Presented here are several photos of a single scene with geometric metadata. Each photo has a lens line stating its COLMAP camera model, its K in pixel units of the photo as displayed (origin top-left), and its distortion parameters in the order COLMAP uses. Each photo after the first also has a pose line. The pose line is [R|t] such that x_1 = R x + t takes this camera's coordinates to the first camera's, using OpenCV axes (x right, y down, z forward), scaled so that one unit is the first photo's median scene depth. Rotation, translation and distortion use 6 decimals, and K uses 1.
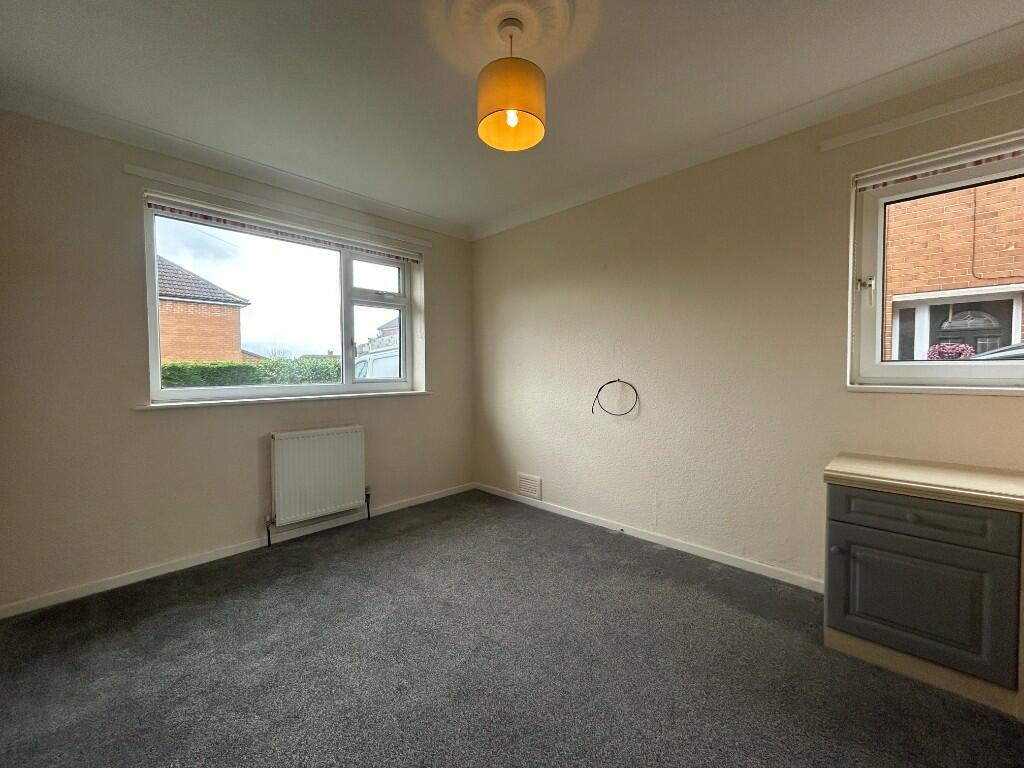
lens RADIAL K [[411.9, 0, 512.0], [0, 411.9, 384.0], [0, 0, 1]] dist [-0.001060, -0.000055]
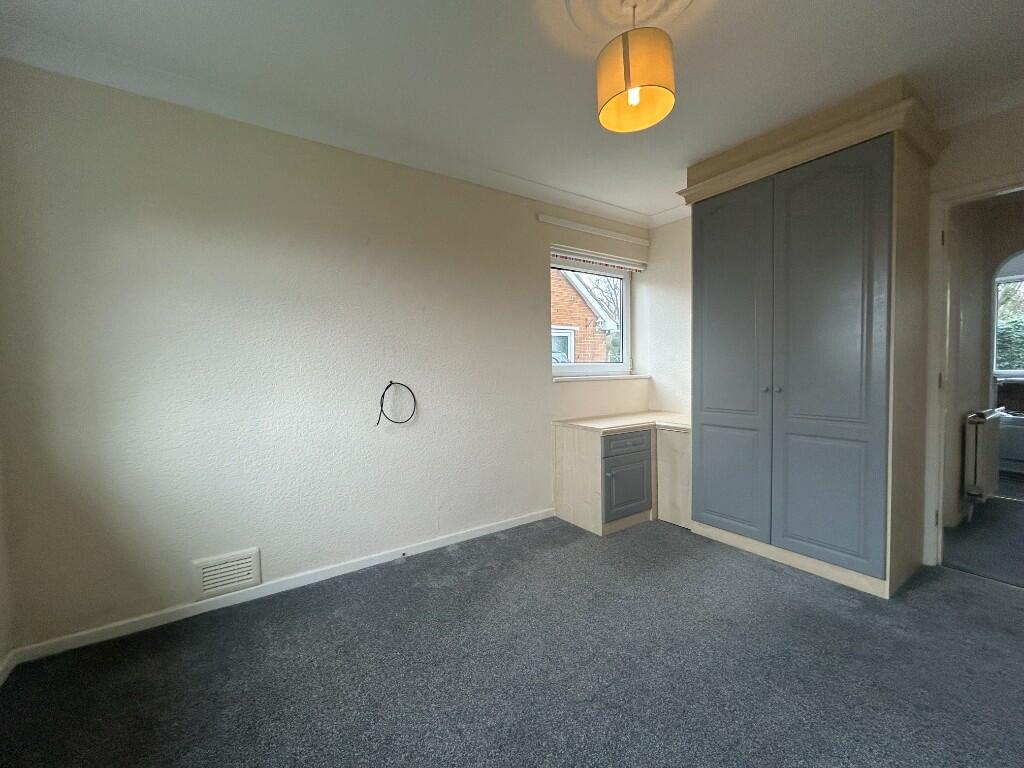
lens RADIAL K [[415.6, 0, 512.0], [0, 415.6, 384.0], [0, 0, 1]] dist [0.001079, 0.000186]
pose [[0.204176, -0.036626, 0.978249, -0.552559], [0.049799, 0.998395, 0.026986, -0.018155], [-0.977667, 0.043206, 0.205673, 0.600966]]
